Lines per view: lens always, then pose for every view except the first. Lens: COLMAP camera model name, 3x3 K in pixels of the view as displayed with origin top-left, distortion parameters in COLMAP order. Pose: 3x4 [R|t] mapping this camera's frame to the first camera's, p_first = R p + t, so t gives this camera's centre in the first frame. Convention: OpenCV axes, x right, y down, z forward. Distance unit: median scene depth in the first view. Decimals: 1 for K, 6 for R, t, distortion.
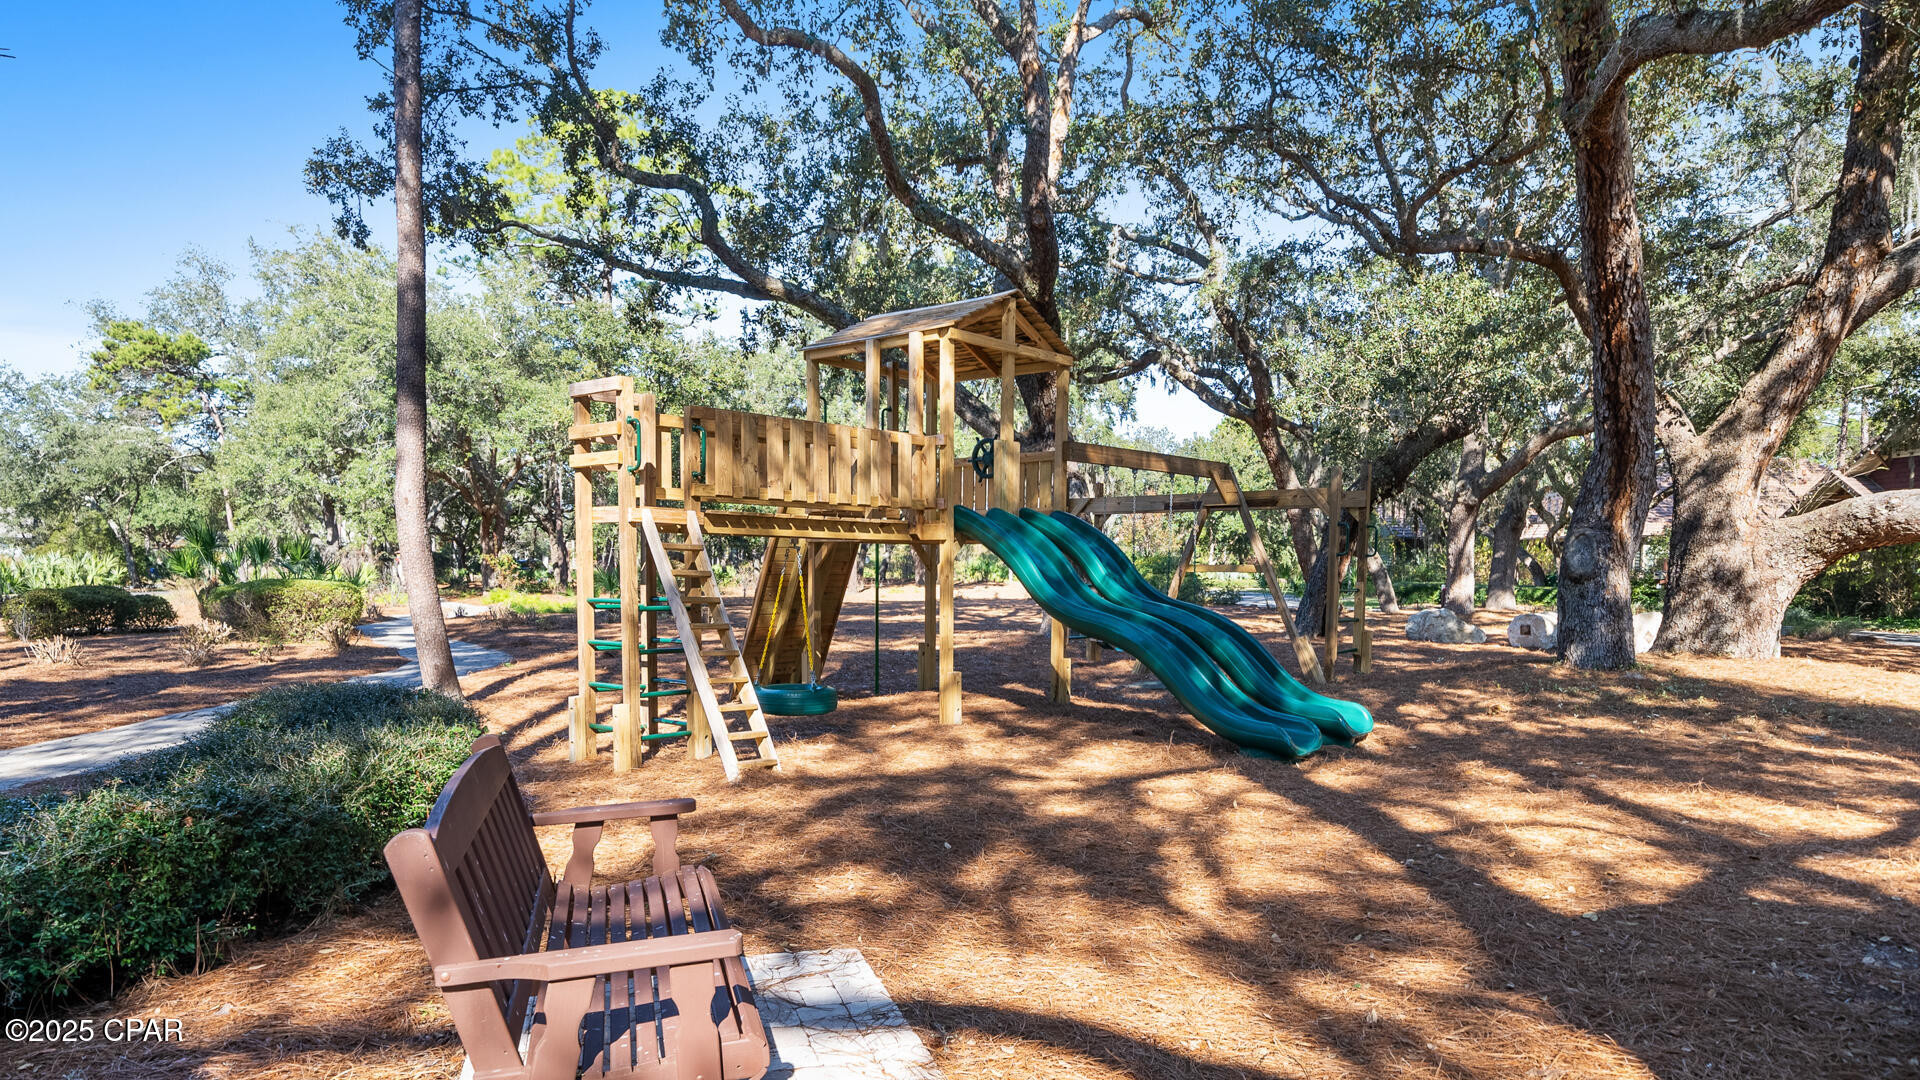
lens RADIAL K [[1123.6, 0, 958.3], [0, 1123.6, 680.0], [0, 0, 1]] dist [0.000517, -0.000216]
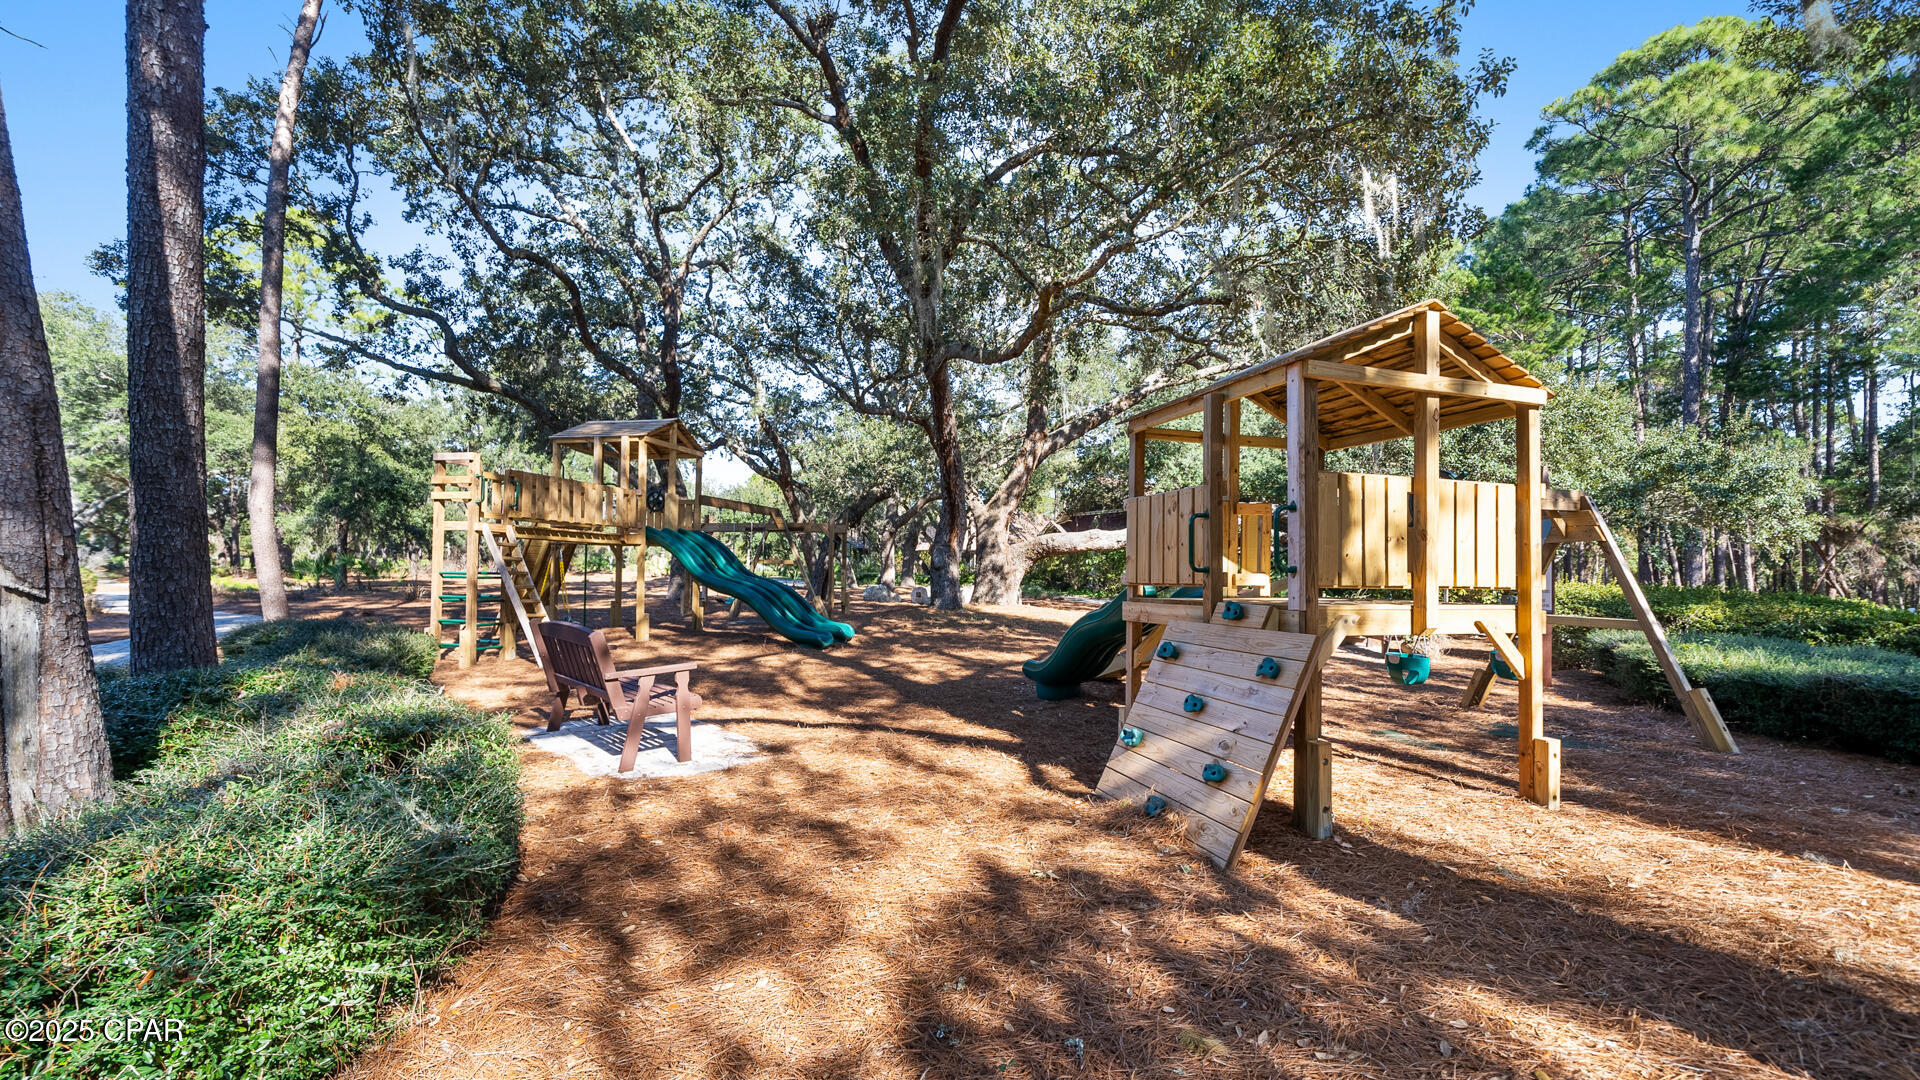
lens RADIAL K [[742.2, 0, 960.0], [0, 742.2, 540.0], [0, 0, 1]] dist [-0.000047, -0.000027]
pose [[0.869363, 0.027888, 0.493386, -0.108613], [0.038404, 0.991574, -0.123718, 0.030484], [-0.492679, 0.126504, 0.860967, -0.235828]]
